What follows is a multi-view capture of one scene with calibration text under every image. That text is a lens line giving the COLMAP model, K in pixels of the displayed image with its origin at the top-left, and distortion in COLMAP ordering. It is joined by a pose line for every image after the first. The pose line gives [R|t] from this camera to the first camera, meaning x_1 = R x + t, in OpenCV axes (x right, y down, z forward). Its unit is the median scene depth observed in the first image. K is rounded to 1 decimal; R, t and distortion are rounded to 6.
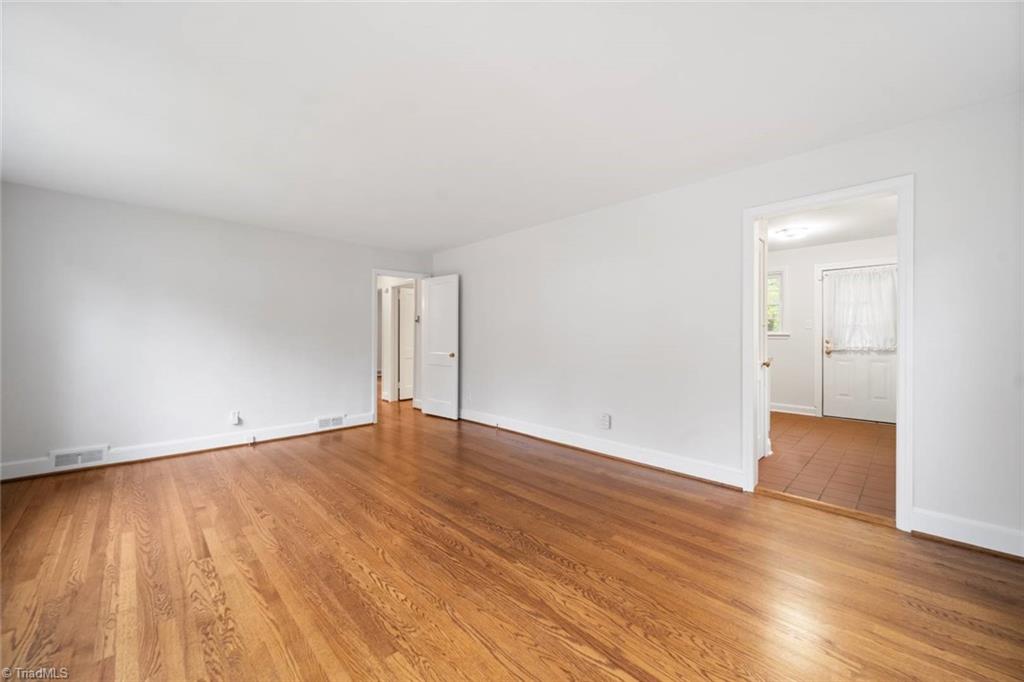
lens RADIAL K [[392.4, 0, 515.3], [0, 392.4, 336.2], [0, 0, 1]] dist [0.002531, 0.000374]
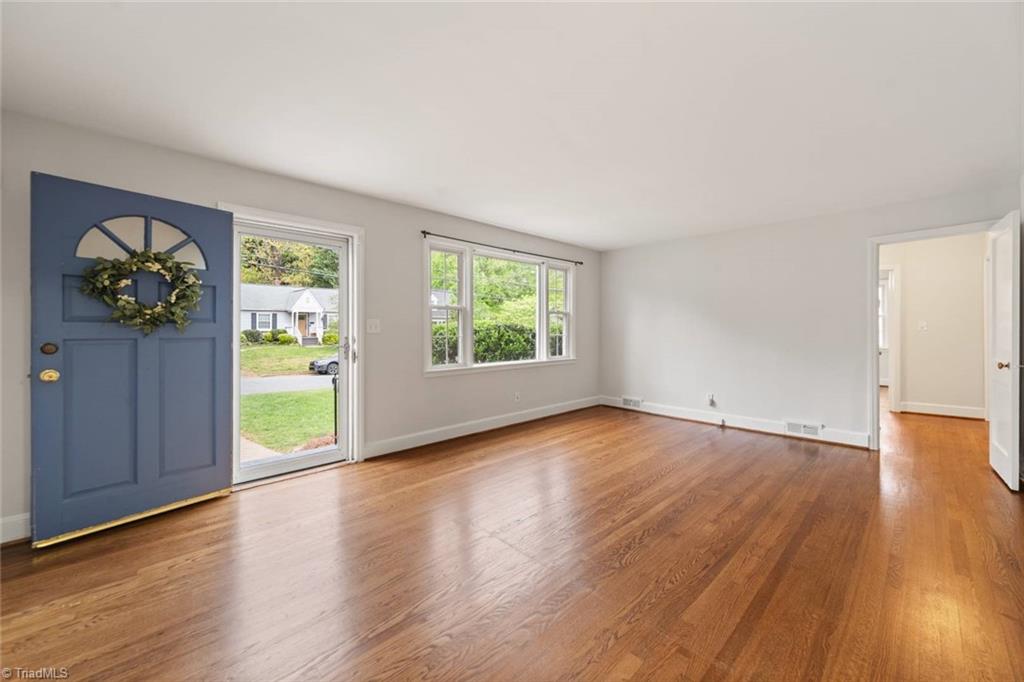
lens RADIAL K [[392.4, 0, 527.8], [0, 392.4, 329.0], [0, 0, 1]] dist [0.002531, 0.000374]
pose [[0.001731, -0.004835, -0.999987, 0.862684], [0.004782, 0.999977, -0.004827, -0.004338], [0.999987, -0.004773, 0.001754, 0.821933]]
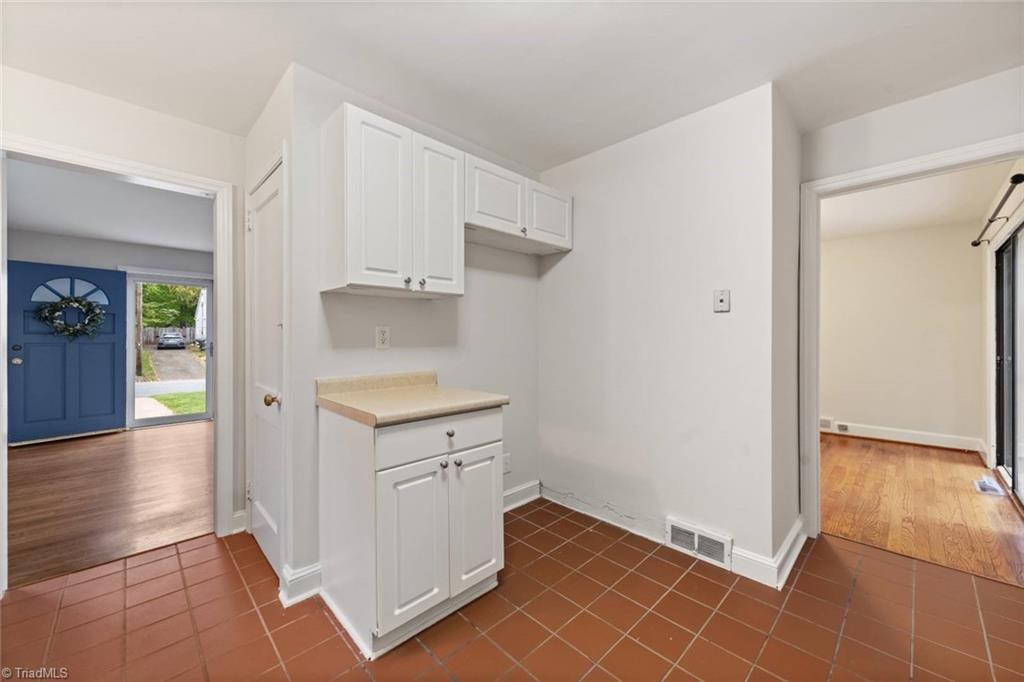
lens RADIAL K [[392.4, 0, 533.2], [0, 392.4, 335.2], [0, 0, 1]] dist [0.002531, 0.000374]
pose [[0.019441, -0.003780, -0.999804, 1.844597], [0.003195, 0.999988, -0.003719, -0.012148], [0.999806, -0.003122, 0.019453, 2.102128]]
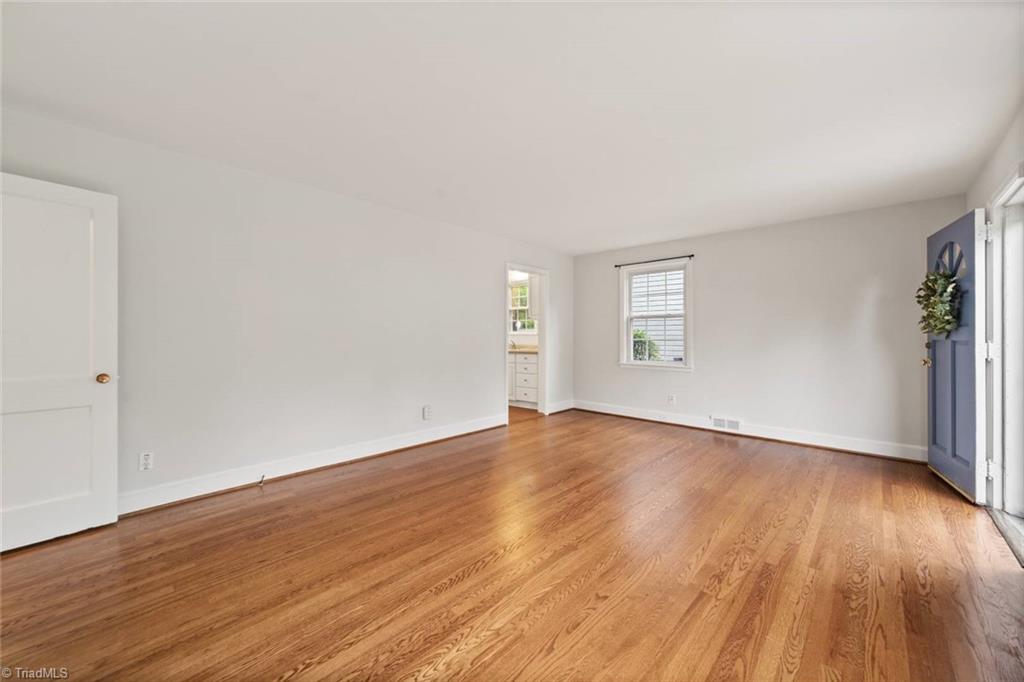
lens RADIAL K [[392.4, 0, 521.7], [0, 392.4, 337.1], [0, 0, 1]] dist [0.002531, 0.000374]
pose [[-0.055643, -0.006374, 0.998430, -1.461990], [-0.001233, 0.999979, 0.006315, -0.006013], [-0.998450, -0.000880, -0.055650, 1.306674]]
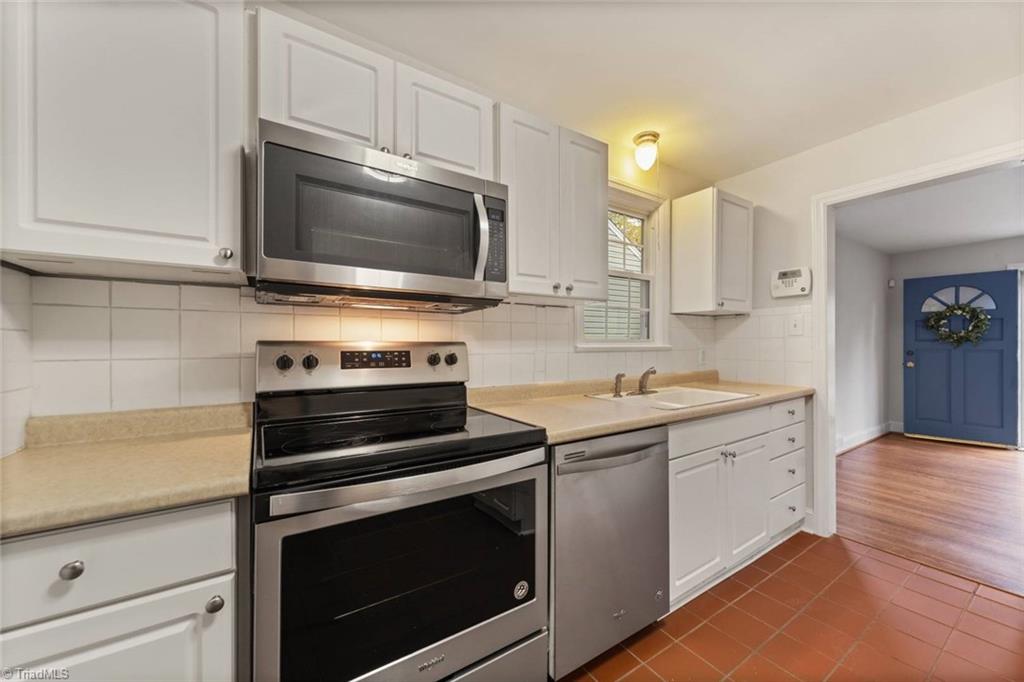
lens RADIAL K [[392.4, 0, 514.1], [0, 392.4, 344.4], [0, 0, 1]] dist [0.002531, 0.000374]
pose [[-0.978595, -0.002738, 0.205776, 1.627396], [-0.002884, 0.999996, -0.000410, -0.007462], [-0.205774, -0.000994, -0.978599, 2.276860]]
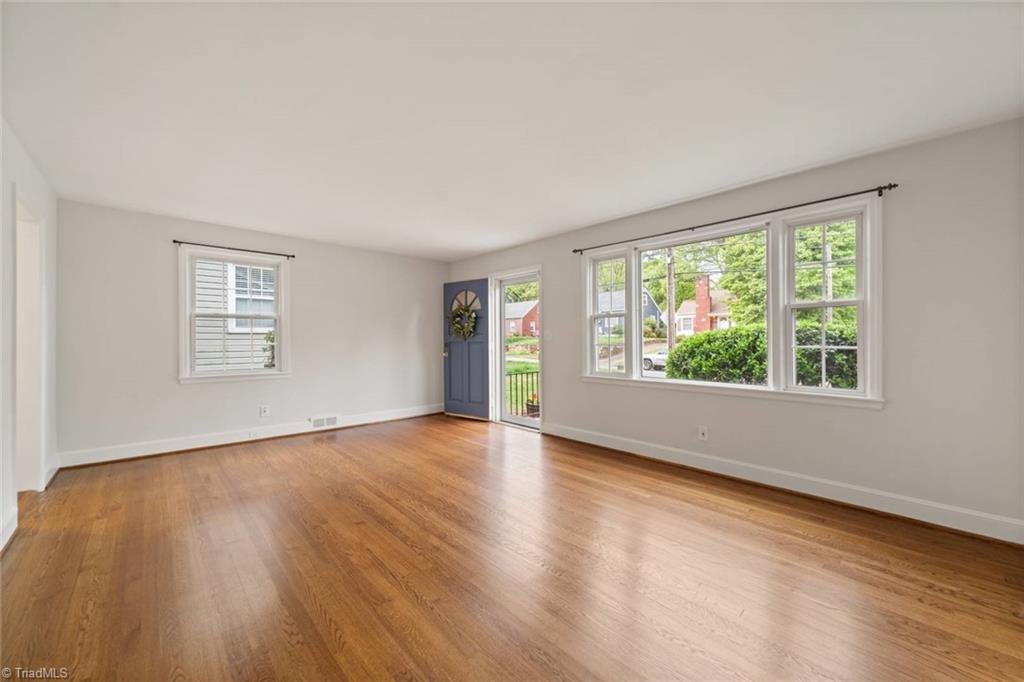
lens RADIAL K [[392.4, 0, 519.1], [0, 392.4, 335.3], [0, 0, 1]] dist [0.002531, 0.000374]
pose [[-0.999815, -0.001265, 0.019187, -0.602218], [-0.001498, 0.999925, -0.012128, 0.000208], [-0.019170, -0.012154, -0.999742, 2.292427]]
